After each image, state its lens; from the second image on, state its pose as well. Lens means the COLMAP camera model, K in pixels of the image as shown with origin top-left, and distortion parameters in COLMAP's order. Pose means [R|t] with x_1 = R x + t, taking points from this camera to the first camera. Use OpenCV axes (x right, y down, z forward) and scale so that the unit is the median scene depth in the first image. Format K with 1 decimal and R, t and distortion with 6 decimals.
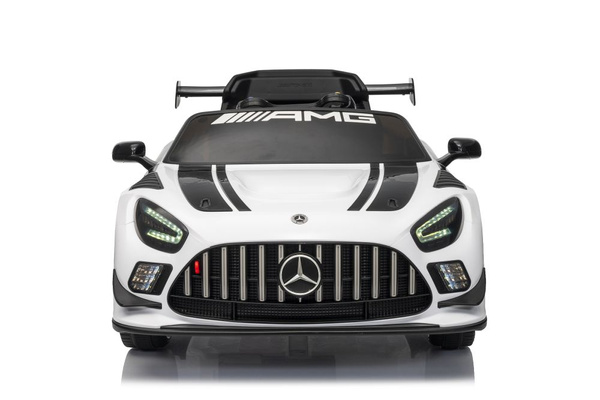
lens RADIAL K [[1289.1, 0, 298.1], [0, 1289.1, 198.0], [0, 0, 1]] dist [0.003237, 0.000000]
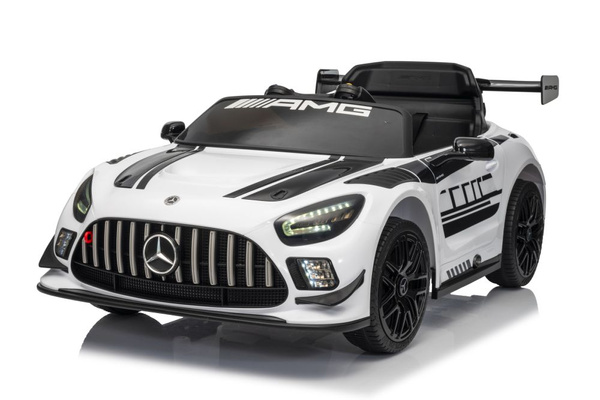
lens RADIAL K [[1289.1, 0, 296.2], [0, 1289.1, 198.2], [0, 0, 1]] dist [0.003237, 0.000000]
pose [[0.883139, 0.085662, -0.461224, 0.554533], [-0.083306, 0.996197, 0.025510, -0.019762], [0.461655, 0.015894, 0.886917, 0.130674]]
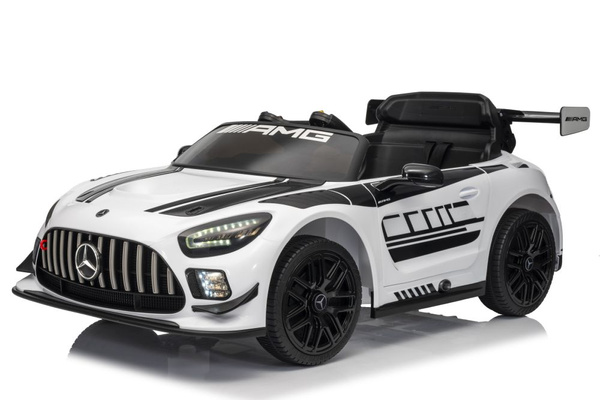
lens RADIAL K [[1289.1, 0, 298.7], [0, 1289.1, 202.9], [0, 0, 1]] dist [0.003237, 0.000000]
pose [[0.732906, 0.097093, -0.673366, 0.877562], [-0.108412, 0.993784, 0.025295, -0.039673], [0.671637, 0.054462, 0.738876, 0.272408]]
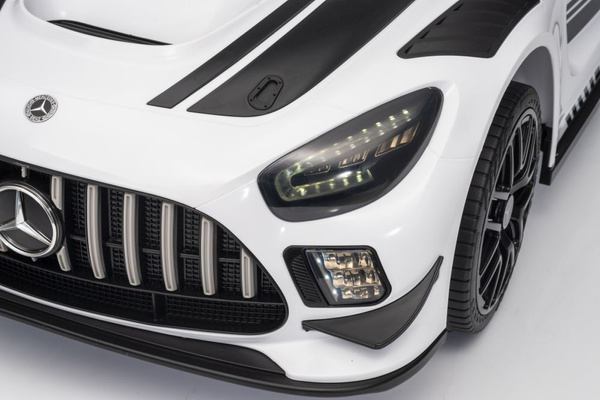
lens RADIAL K [[1551.6, 0, 300.5], [0, 1551.6, 198.8], [0, 0, 1]] dist [-0.090853, 0.000000]
pose [[0.903316, 0.257977, -0.342737, 0.296387], [-0.087233, 0.892739, 0.442050, -0.218755], [0.420013, -0.369412, 0.828929, 0.532513]]
